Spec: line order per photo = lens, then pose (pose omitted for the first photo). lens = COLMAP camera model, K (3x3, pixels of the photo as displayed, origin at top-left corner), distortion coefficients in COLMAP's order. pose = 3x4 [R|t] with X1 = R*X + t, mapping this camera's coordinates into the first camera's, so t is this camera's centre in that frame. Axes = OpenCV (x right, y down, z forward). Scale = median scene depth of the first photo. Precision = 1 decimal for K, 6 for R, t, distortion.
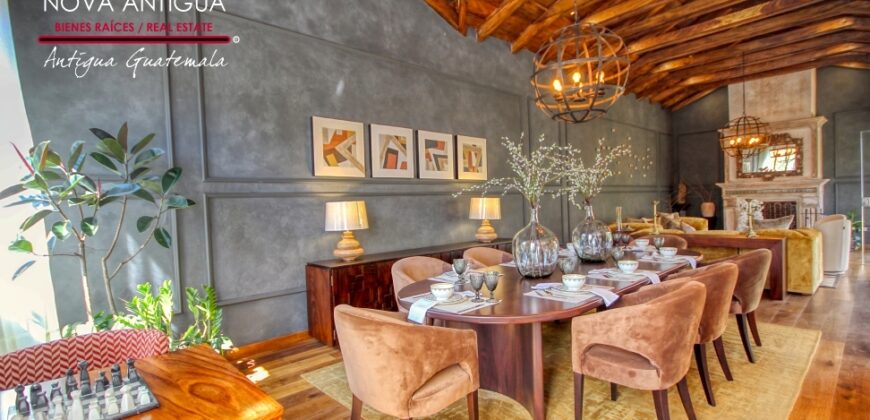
lens RADIAL K [[401.0, 0, 439.3], [0, 401.0, 215.1], [0, 0, 1]] dist [0.000456, -0.000878]
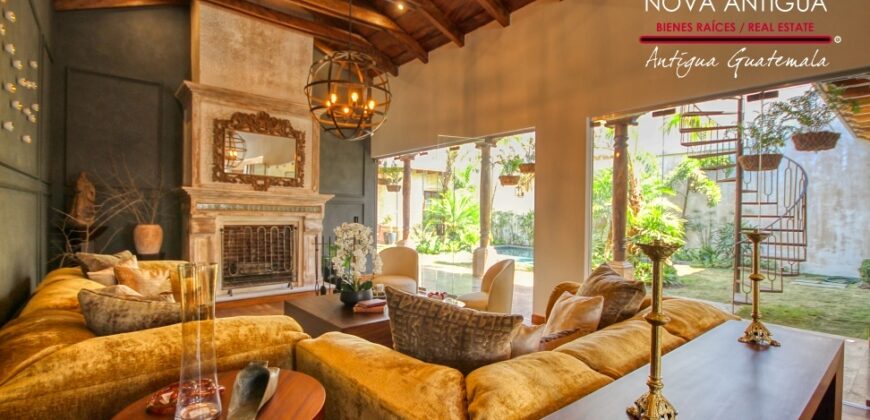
lens RADIAL K [[401.0, 0, 439.3], [0, 401.0, 215.1], [0, 0, 1]] dist [0.000456, -0.000878]
pose [[0.043094, 0.026115, 0.998730, 0.226748], [0.010265, 0.999594, -0.026581, -0.029470], [-0.999018, 0.011397, 0.042808, 0.711175]]
